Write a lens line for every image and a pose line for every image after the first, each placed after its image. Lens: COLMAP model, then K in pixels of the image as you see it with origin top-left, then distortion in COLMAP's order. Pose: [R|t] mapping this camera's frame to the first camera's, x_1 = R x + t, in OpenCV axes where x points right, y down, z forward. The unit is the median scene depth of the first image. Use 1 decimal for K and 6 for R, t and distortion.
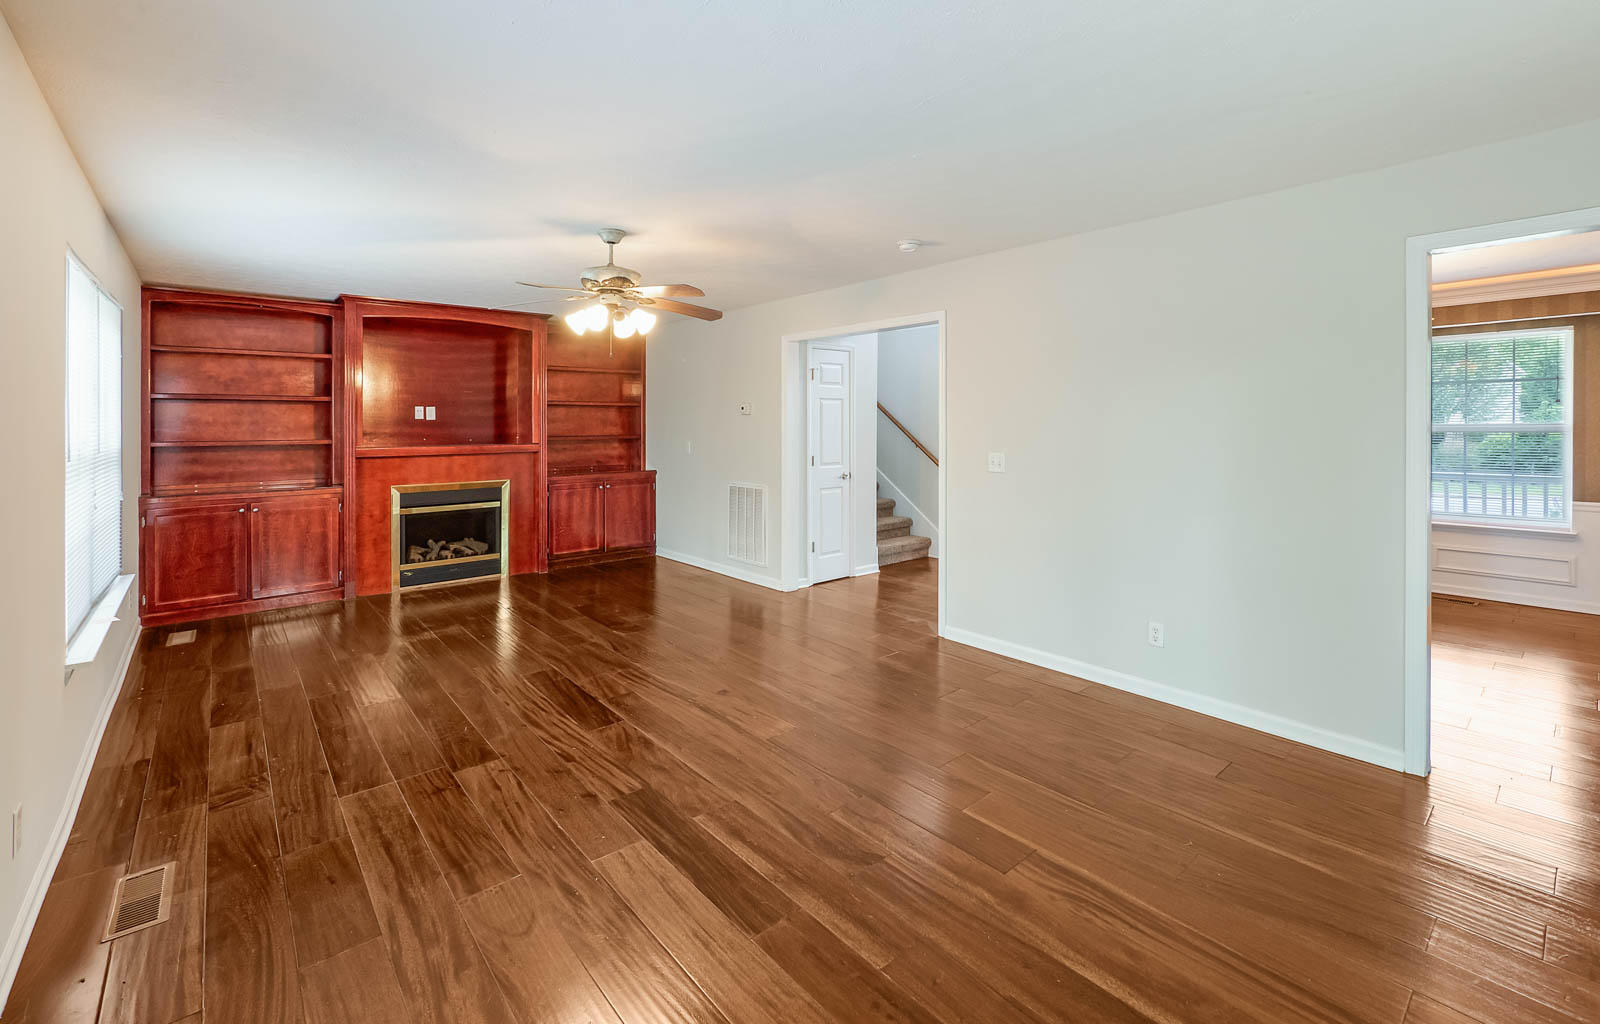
lens RADIAL K [[677.9, 0, 804.9], [0, 677.9, 422.4], [0, 0, 1]] dist [-0.019809, 0.002644]
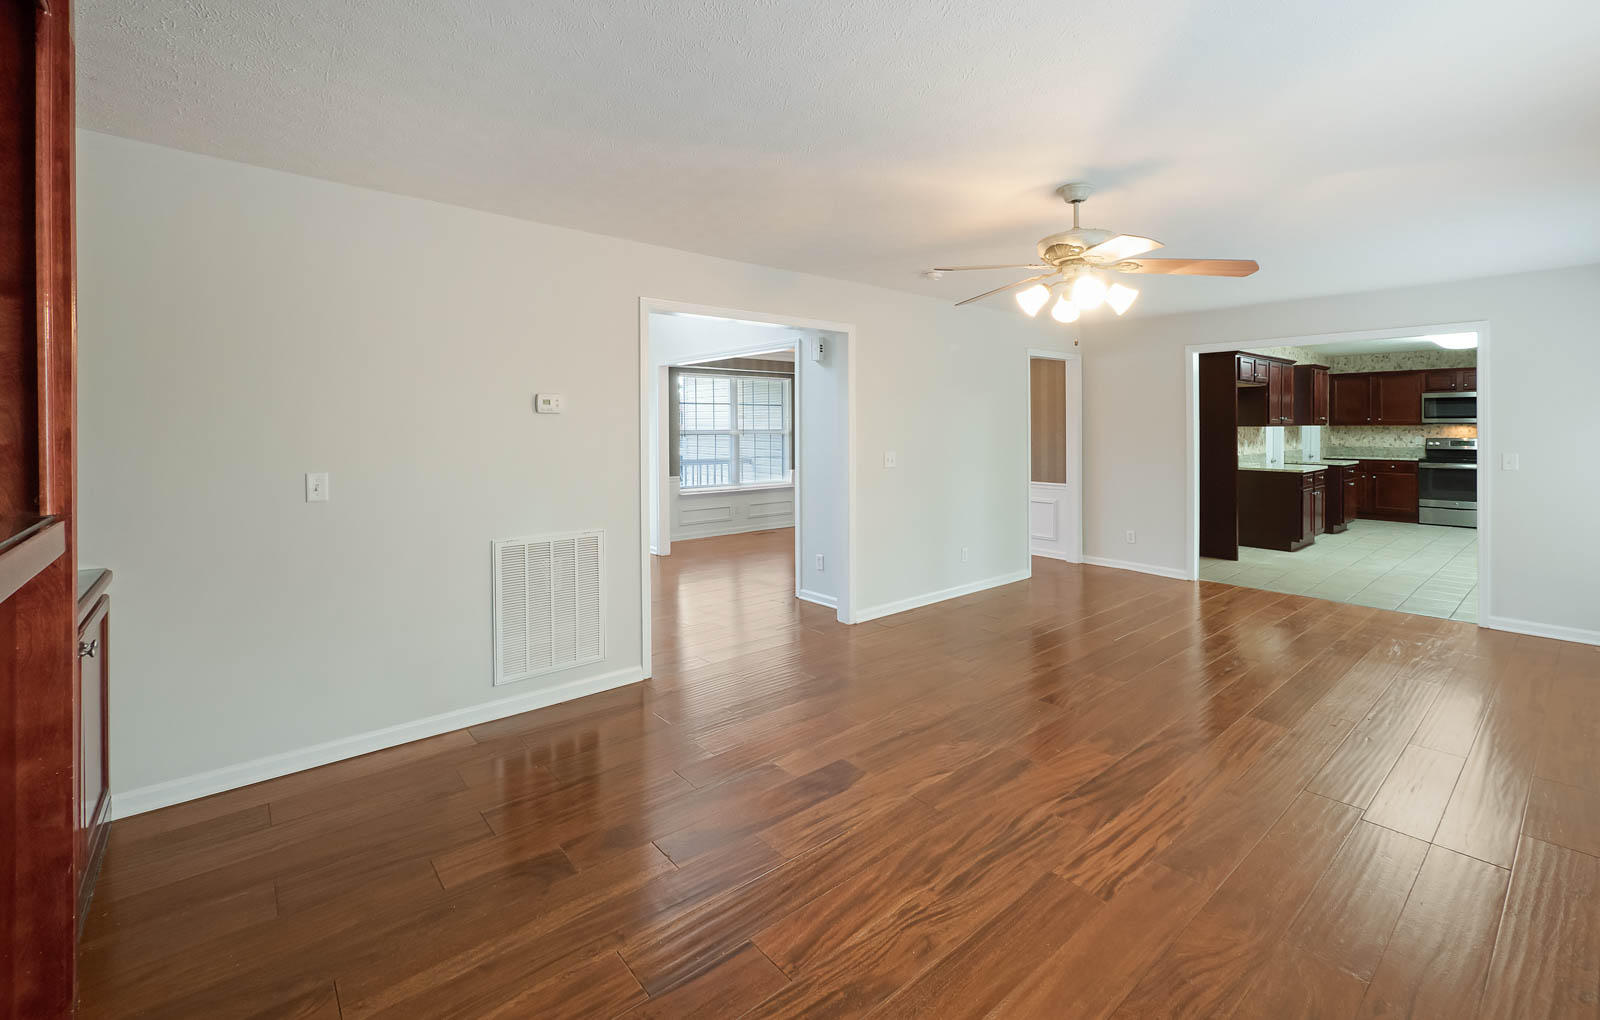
lens RADIAL K [[677.9, 0, 770.8], [0, 677.9, 425.0], [0, 0, 1]] dist [-0.019809, 0.002644]
pose [[0.053569, 0.005527, 0.998549, -0.667335], [0.002300, 0.999981, -0.005659, 0.000750], [-0.998561, 0.002600, 0.053556, 0.790413]]
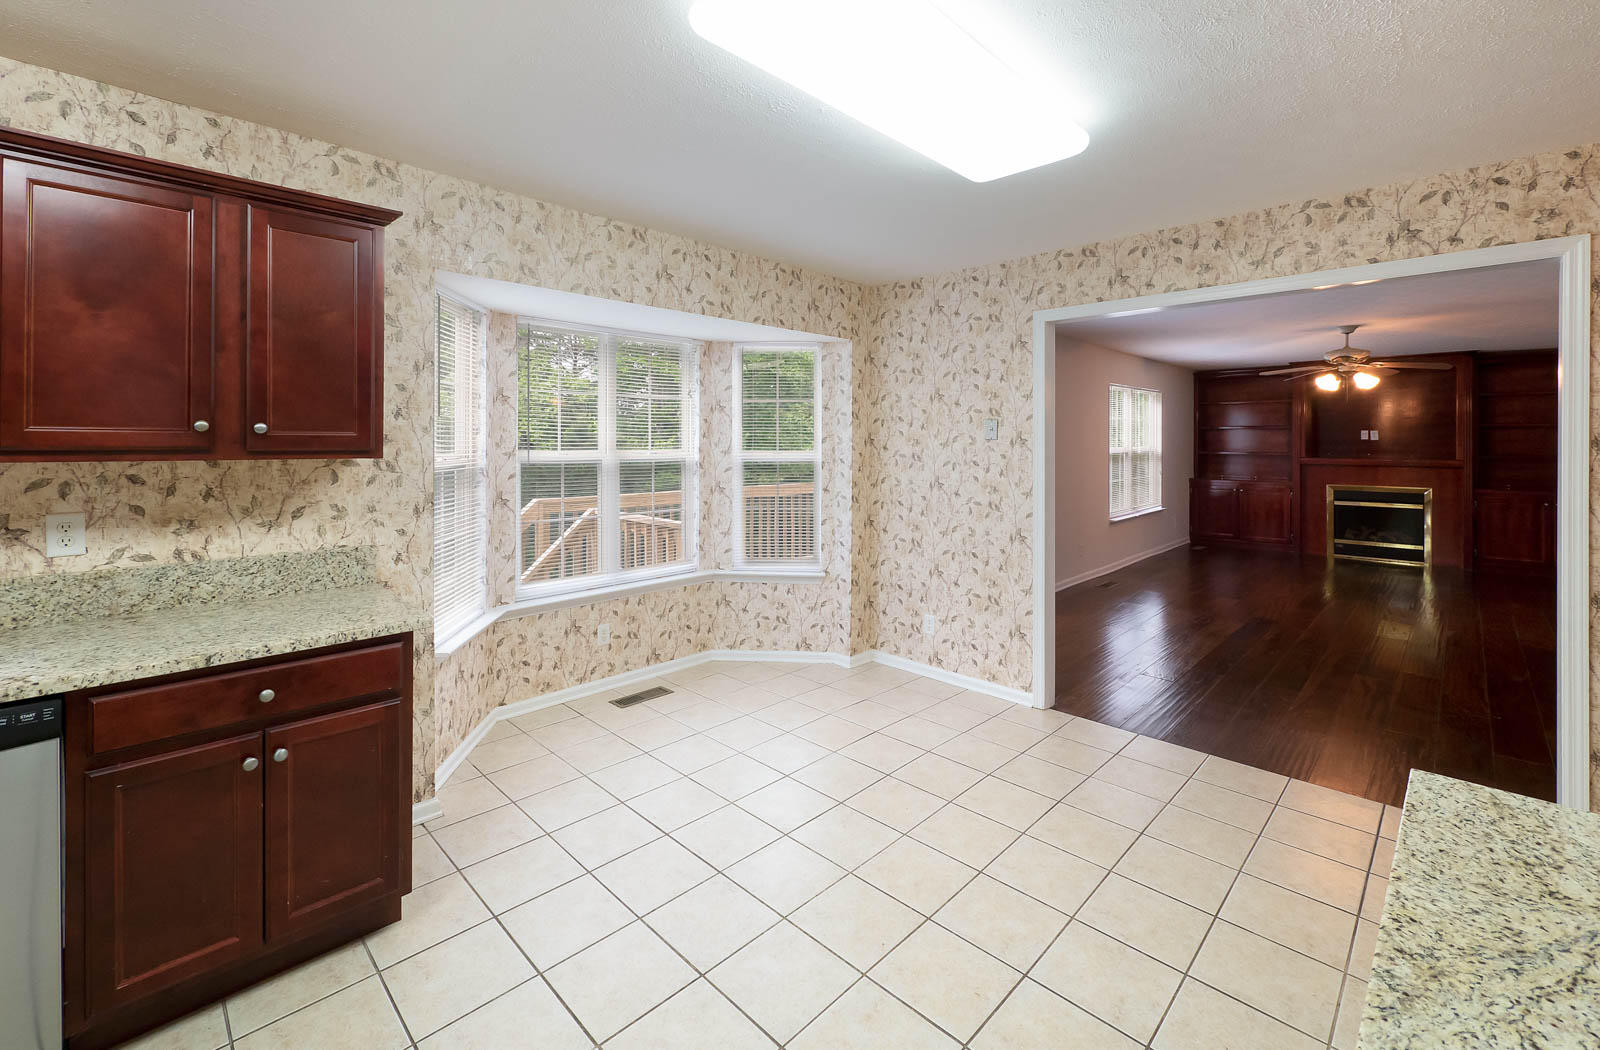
lens RADIAL K [[677.7, 0, 778.1], [0, 677.7, 436.9], [0, 0, 1]] dist [-0.013379, 0.001553]
pose [[0.057884, -0.000875, -0.998323, 0.758425], [-0.000933, 0.999999, -0.000930, -0.008142], [0.998323, 0.000985, 0.057883, -0.287851]]
